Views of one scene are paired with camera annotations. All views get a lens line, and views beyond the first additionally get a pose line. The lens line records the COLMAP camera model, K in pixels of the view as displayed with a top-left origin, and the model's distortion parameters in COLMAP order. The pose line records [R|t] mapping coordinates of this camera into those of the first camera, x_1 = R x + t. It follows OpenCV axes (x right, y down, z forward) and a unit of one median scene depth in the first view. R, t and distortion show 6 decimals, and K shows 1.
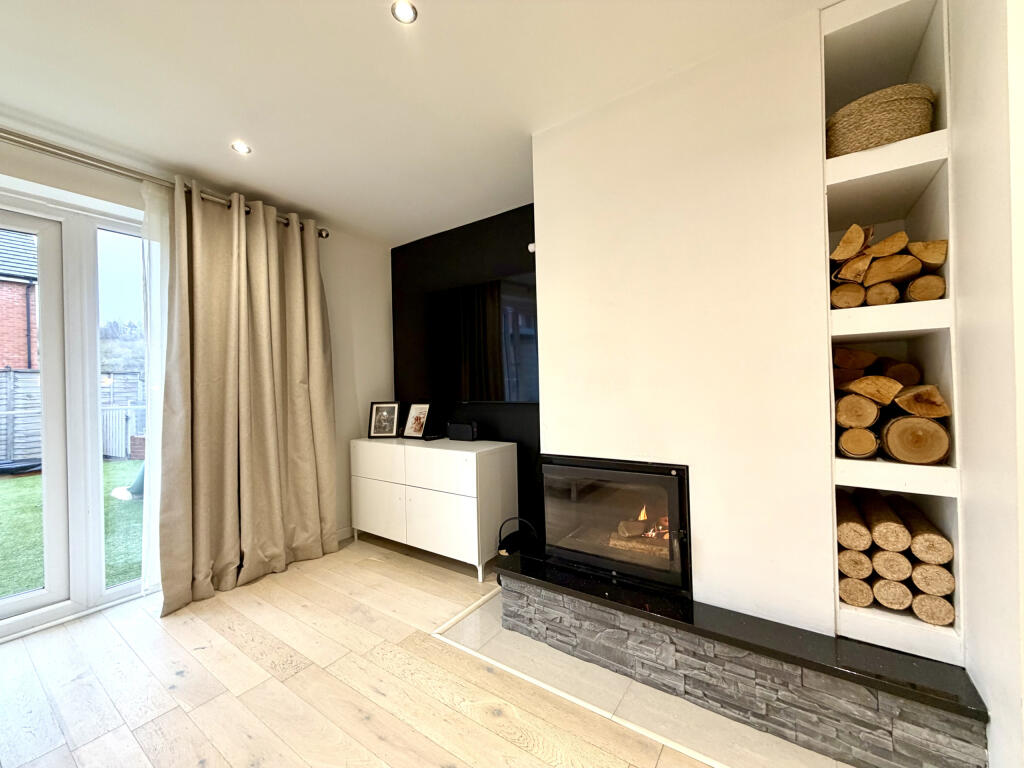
lens RADIAL K [[408.1, 0, 508.8], [0, 408.1, 384.6], [0, 0, 1]] dist [-0.000488, 0.000249]
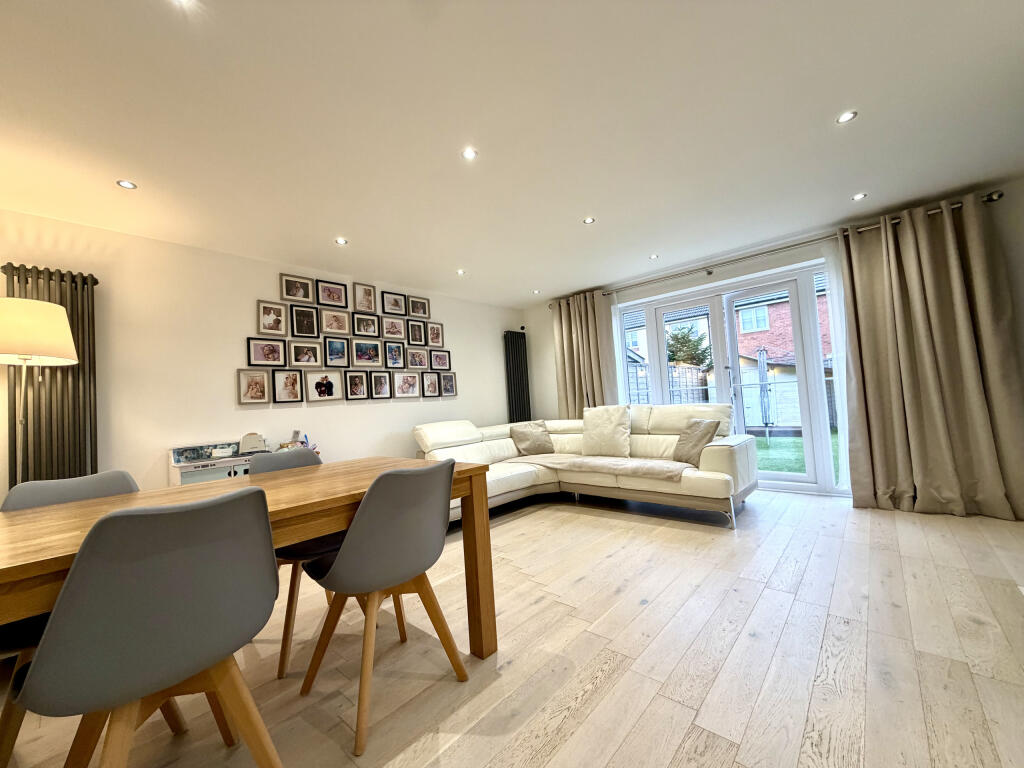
lens RADIAL K [[408.1, 0, 508.8], [0, 408.1, 384.6], [0, 0, 1]] dist [-0.000488, 0.000249]
pose [[-0.124832, -0.015719, -0.992053, 1.193147], [0.069620, 0.997271, -0.024562, 0.046474], [0.989732, -0.072133, -0.123397, -0.136134]]
